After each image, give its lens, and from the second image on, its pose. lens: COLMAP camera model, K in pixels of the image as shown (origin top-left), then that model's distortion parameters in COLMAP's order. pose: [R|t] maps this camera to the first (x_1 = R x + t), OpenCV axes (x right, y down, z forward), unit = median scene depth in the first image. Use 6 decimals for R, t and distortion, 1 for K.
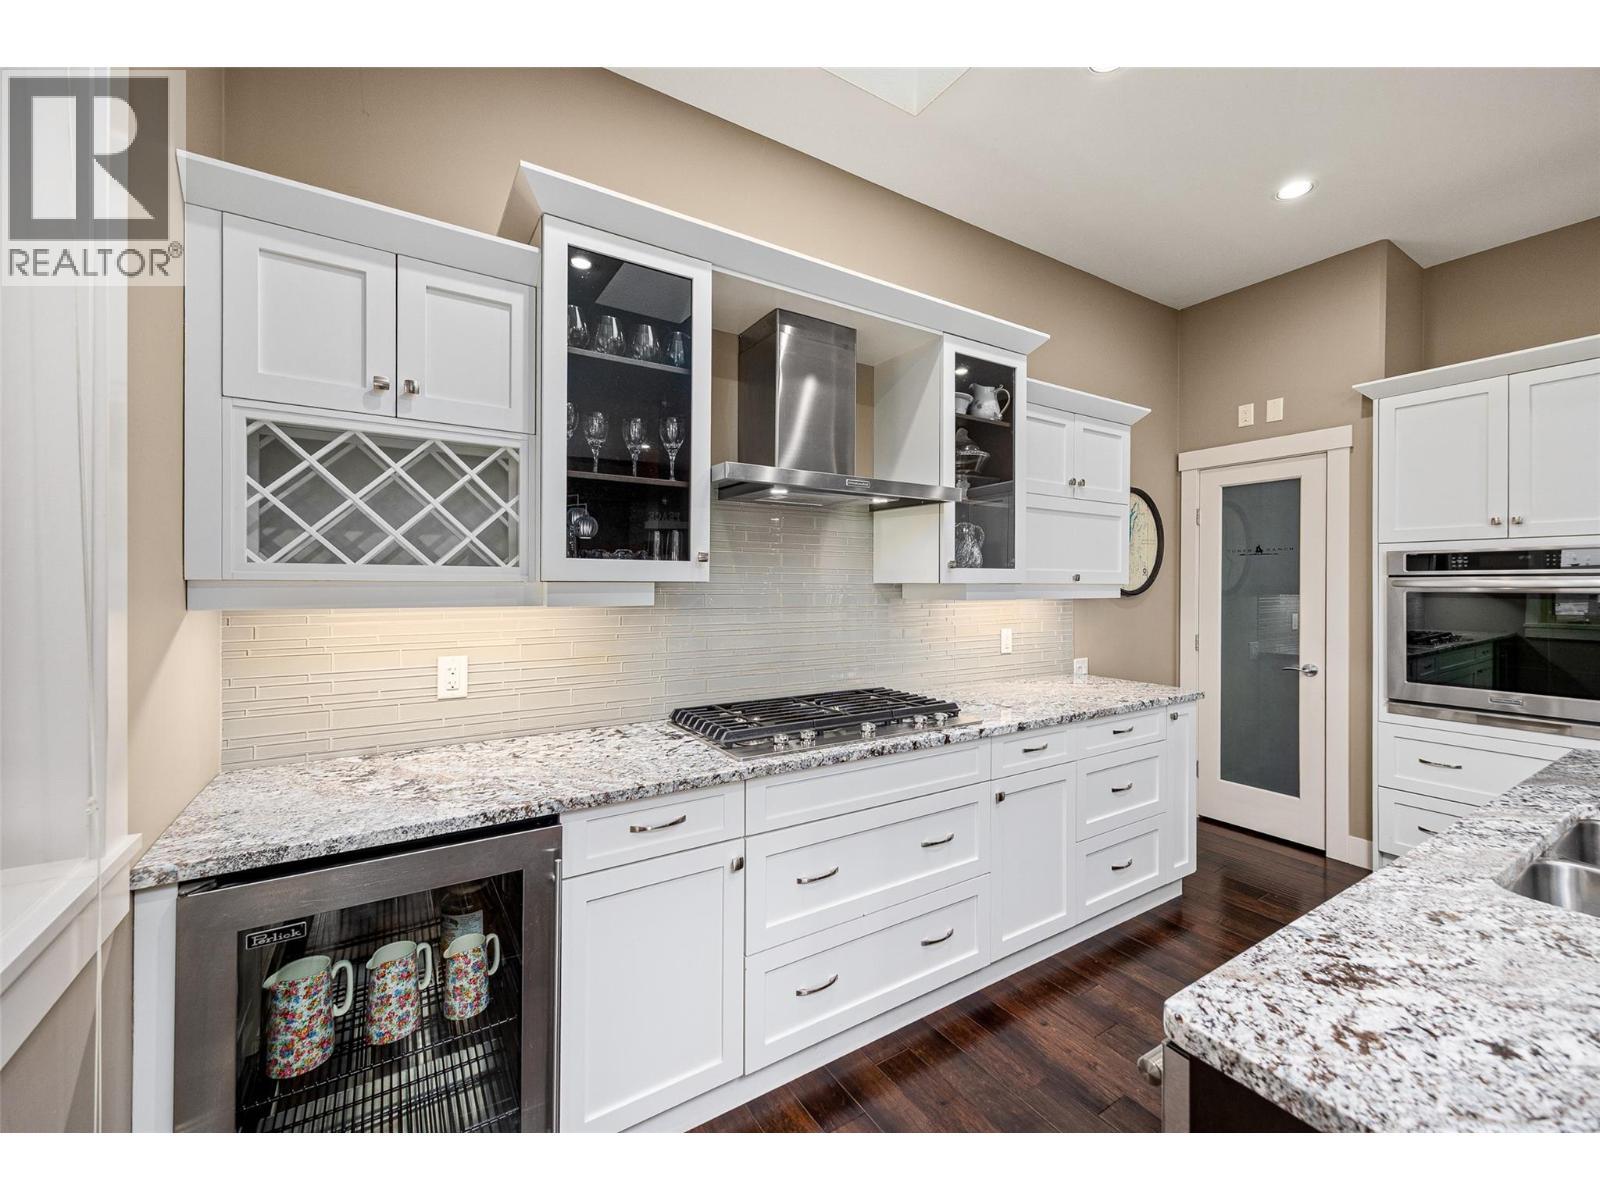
lens RADIAL K [[638.9, 0, 794.3], [0, 638.9, 585.0], [0, 0, 1]] dist [0.011496, -0.000464]
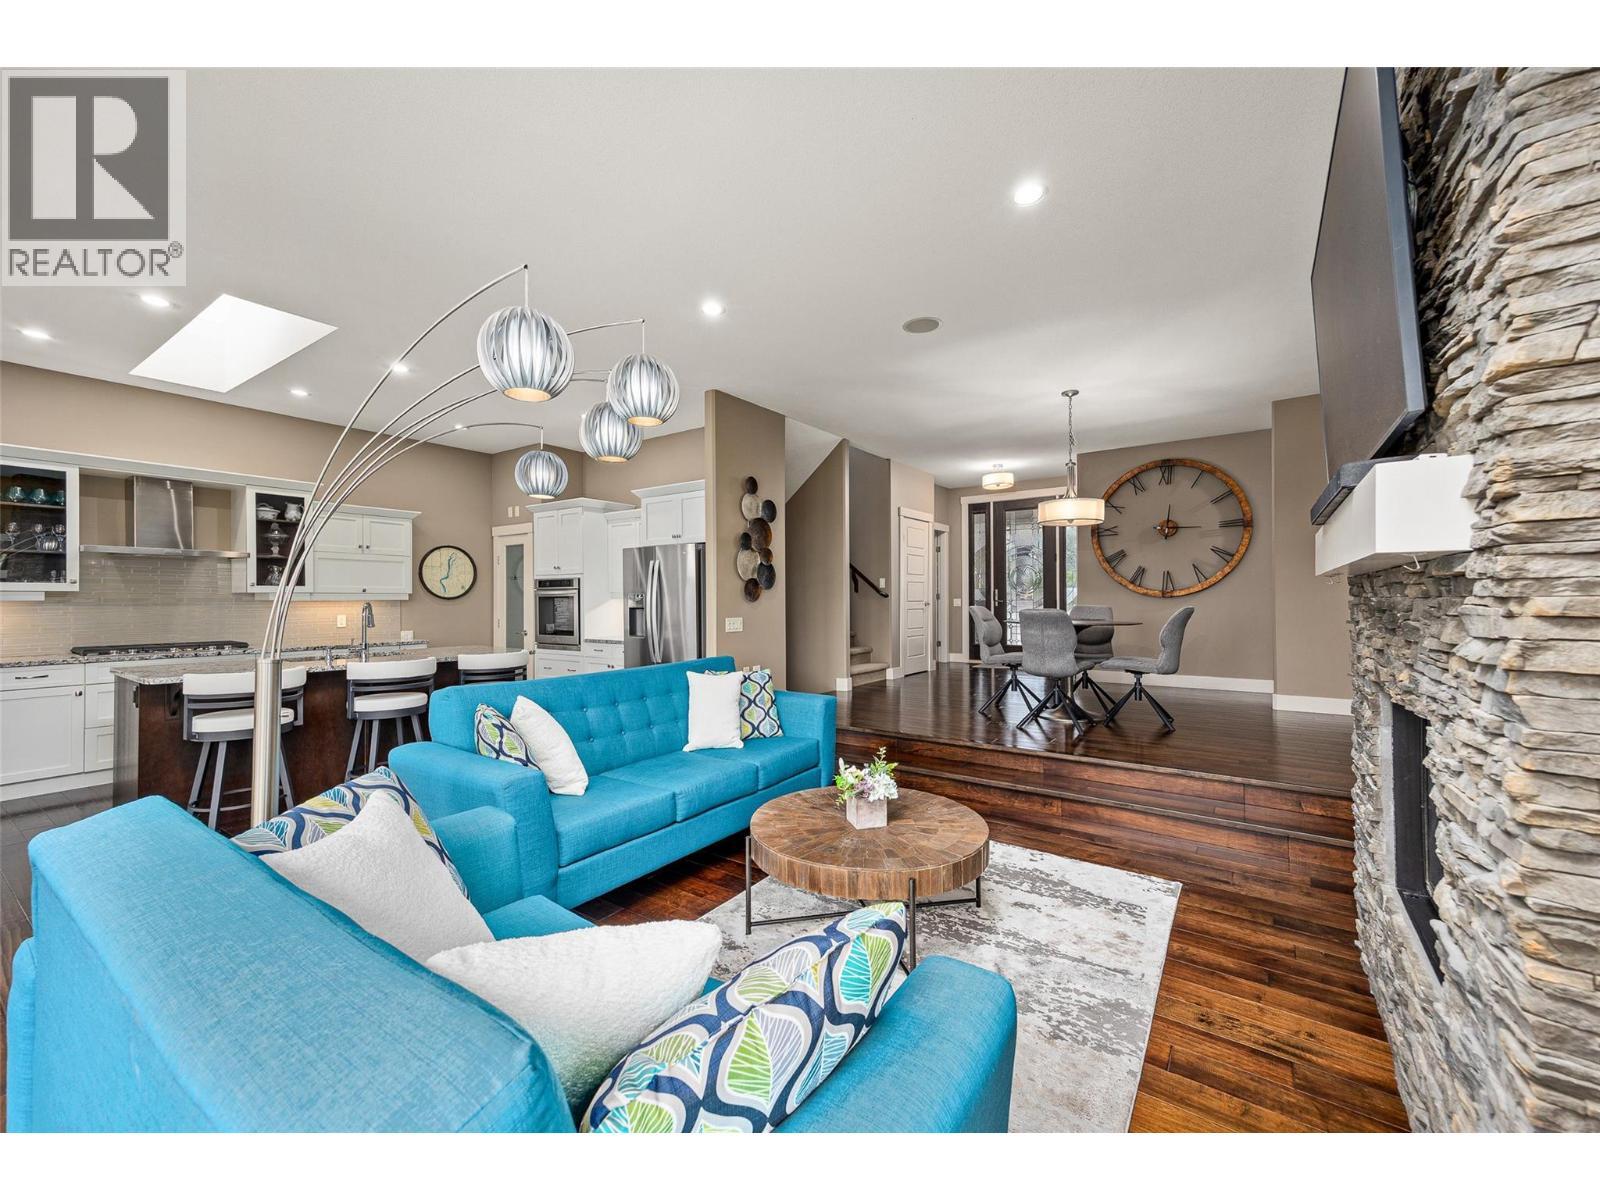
lens RADIAL K [[638.9, 0, 808.6], [0, 638.9, 601.2], [0, 0, 1]] dist [0.011496, -0.000464]
pose [[0.923007, -0.006441, 0.384729, 0.986771], [0.005602, 0.999979, 0.003302, 0.026840], [-0.384742, -0.000892, 0.923024, -1.577409]]
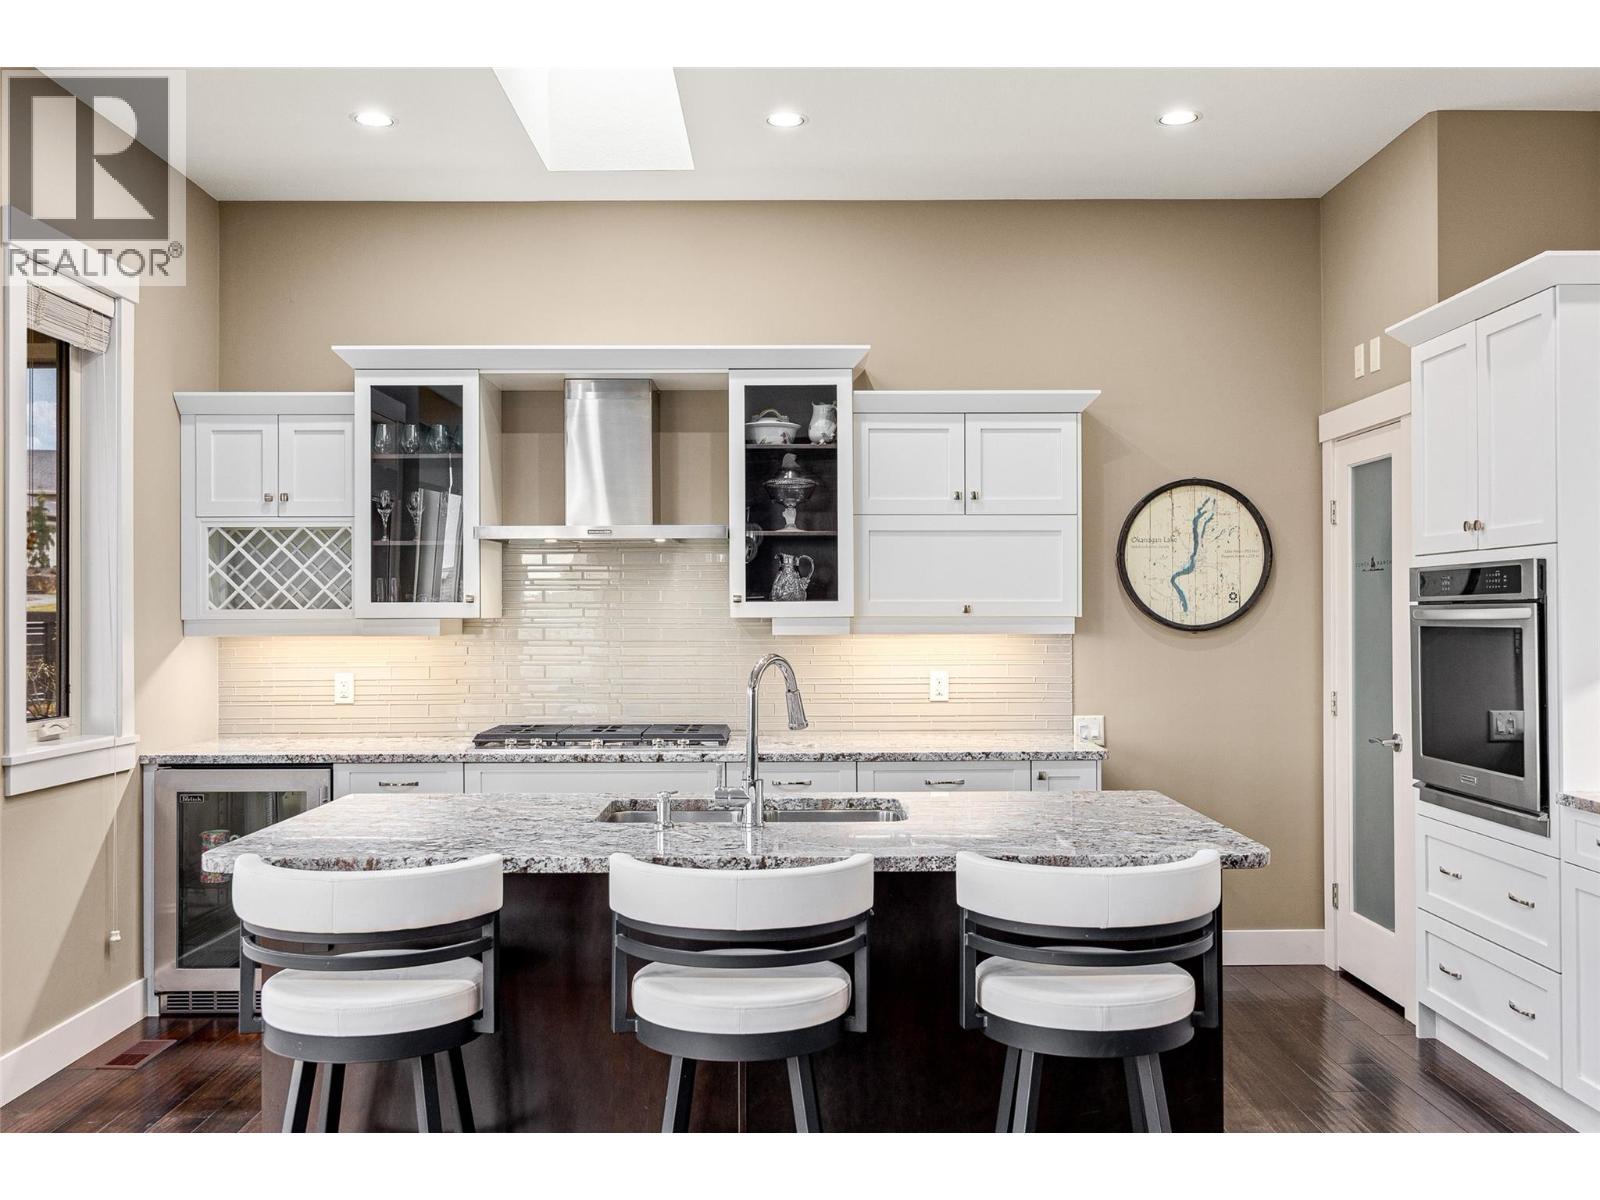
lens RADIAL K [[1395.5, 0, 807.0], [0, 1395.5, 608.4], [0, 0, 1]] dist [0.012098, 0.013461]
pose [[0.845350, -0.007469, -0.534160, 1.229146], [0.005573, 0.999971, -0.005162, -0.004373], [0.534183, 0.001387, 0.845368, -0.646986]]
